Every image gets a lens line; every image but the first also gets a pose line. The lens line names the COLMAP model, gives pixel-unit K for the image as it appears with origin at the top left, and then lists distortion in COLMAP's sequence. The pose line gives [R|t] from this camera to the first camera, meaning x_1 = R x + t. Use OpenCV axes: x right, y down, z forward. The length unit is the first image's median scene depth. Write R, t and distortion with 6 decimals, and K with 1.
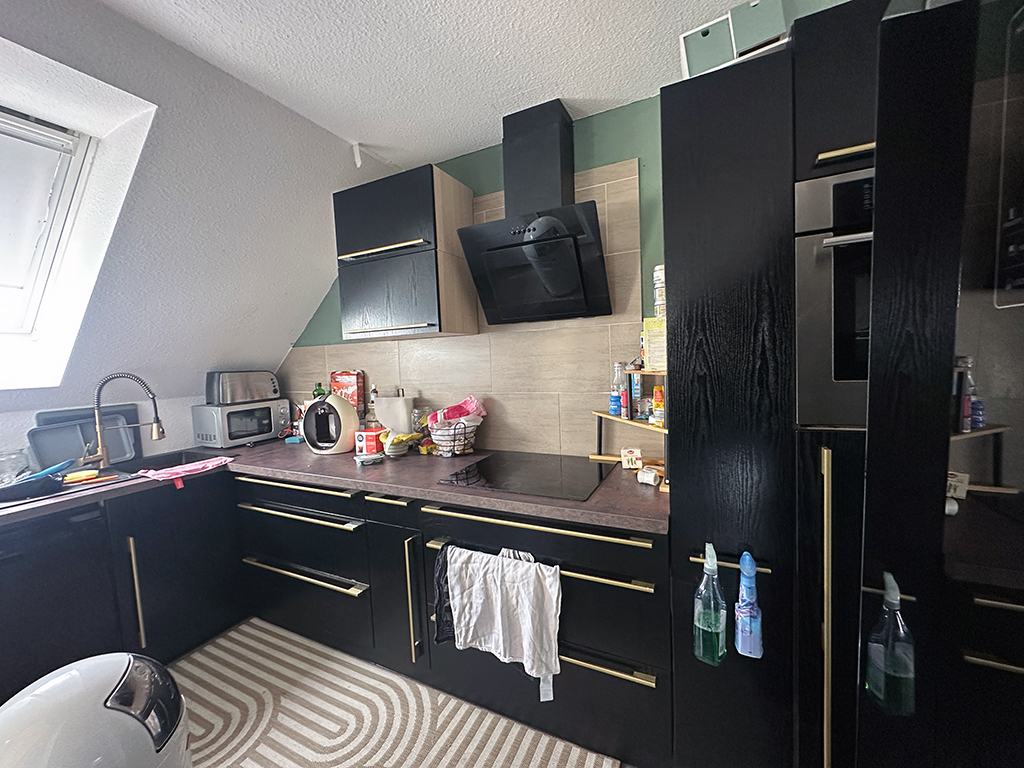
lens RADIAL K [[406.4, 0, 507.1], [0, 406.4, 389.5], [0, 0, 1]] dist [-0.009305, 0.000876]
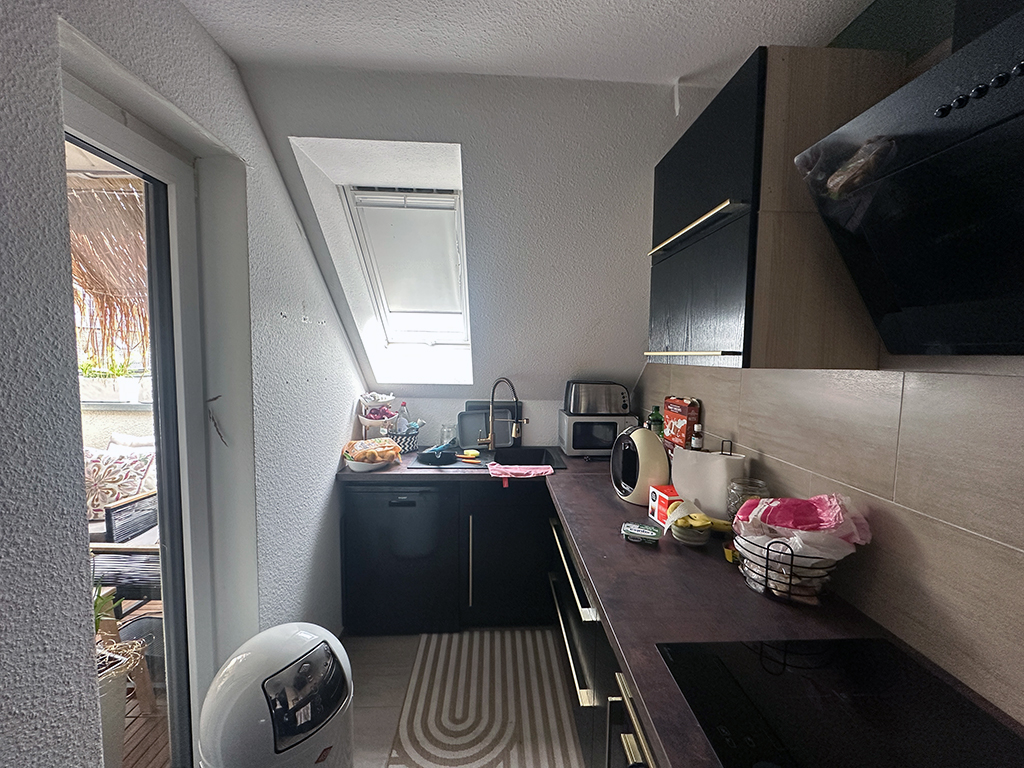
lens RADIAL K [[406.4, 0, 512.8], [0, 406.4, 384.8], [0, 0, 1]] dist [-0.009305, 0.000876]
pose [[0.484388, 0.112095, -0.867642, 0.136528], [-0.102771, 0.992182, 0.070810, -0.113036], [0.868796, 0.054869, 0.492121, 0.432215]]
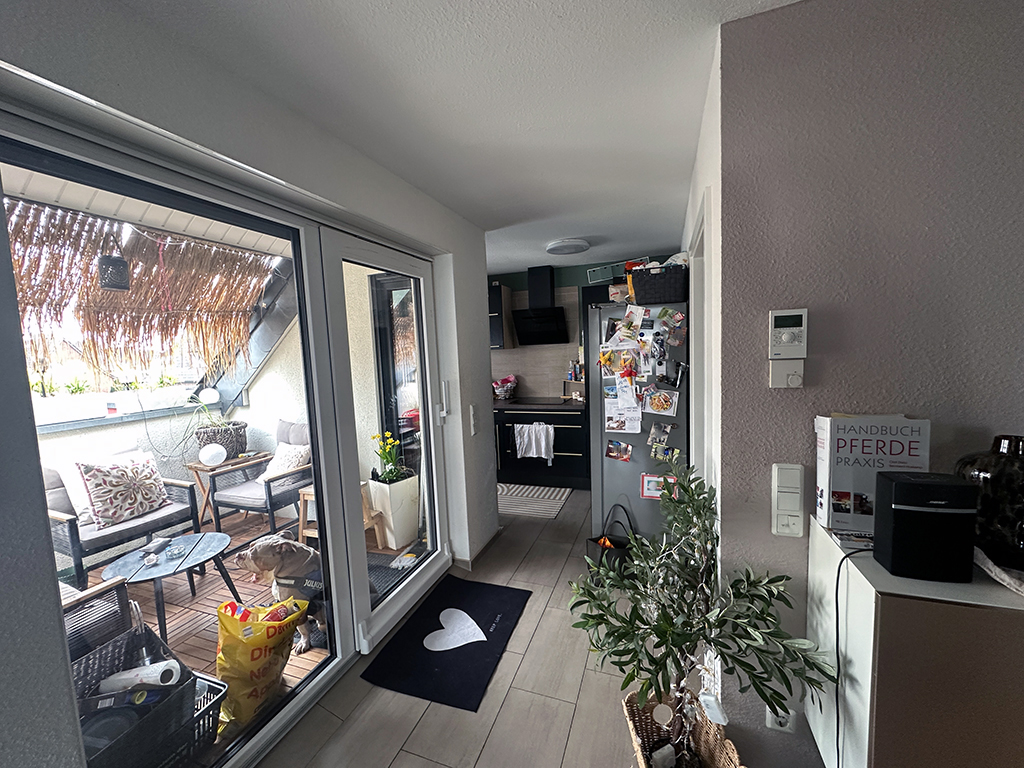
lens RADIAL K [[406.4, 0, 512.5], [0, 406.4, 380.1], [0, 0, 1]] dist [-0.009305, 0.000876]
pose [[0.993271, -0.007722, 0.115560, -0.368528], [0.008260, 0.999957, -0.004178, 0.060899], [-0.115522, 0.005104, 0.993292, -1.418857]]
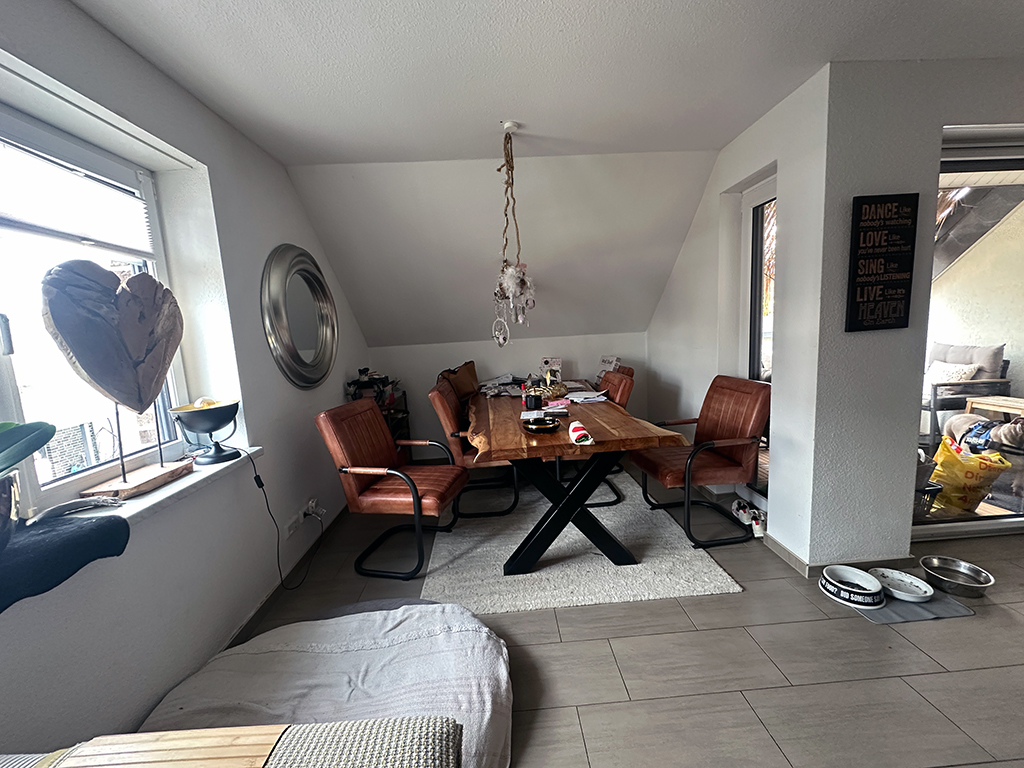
lens RADIAL K [[406.4, 0, 511.0], [0, 406.4, 381.4], [0, 0, 1]] dist [-0.009305, 0.000876]
pose [[0.491258, 0.133954, -0.860652, -0.468522], [-0.033942, 0.990297, 0.134758, 0.211911], [0.870353, -0.036989, 0.491038, -2.286791]]
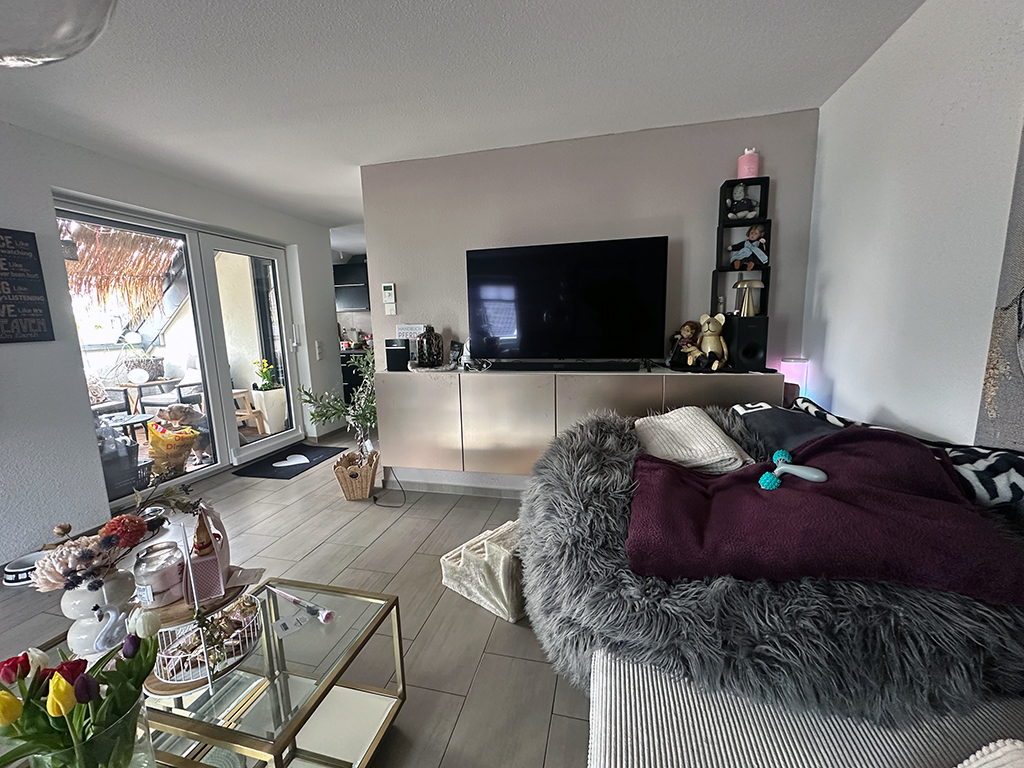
lens RADIAL K [[406.4, 0, 514.3], [0, 406.4, 381.5], [0, 0, 1]] dist [-0.009305, 0.000876]
pose [[0.971247, -0.013333, 0.237701, 0.187363], [-0.001352, 0.998106, 0.061510, 0.227947], [-0.238071, -0.060063, 0.969389, -2.464920]]
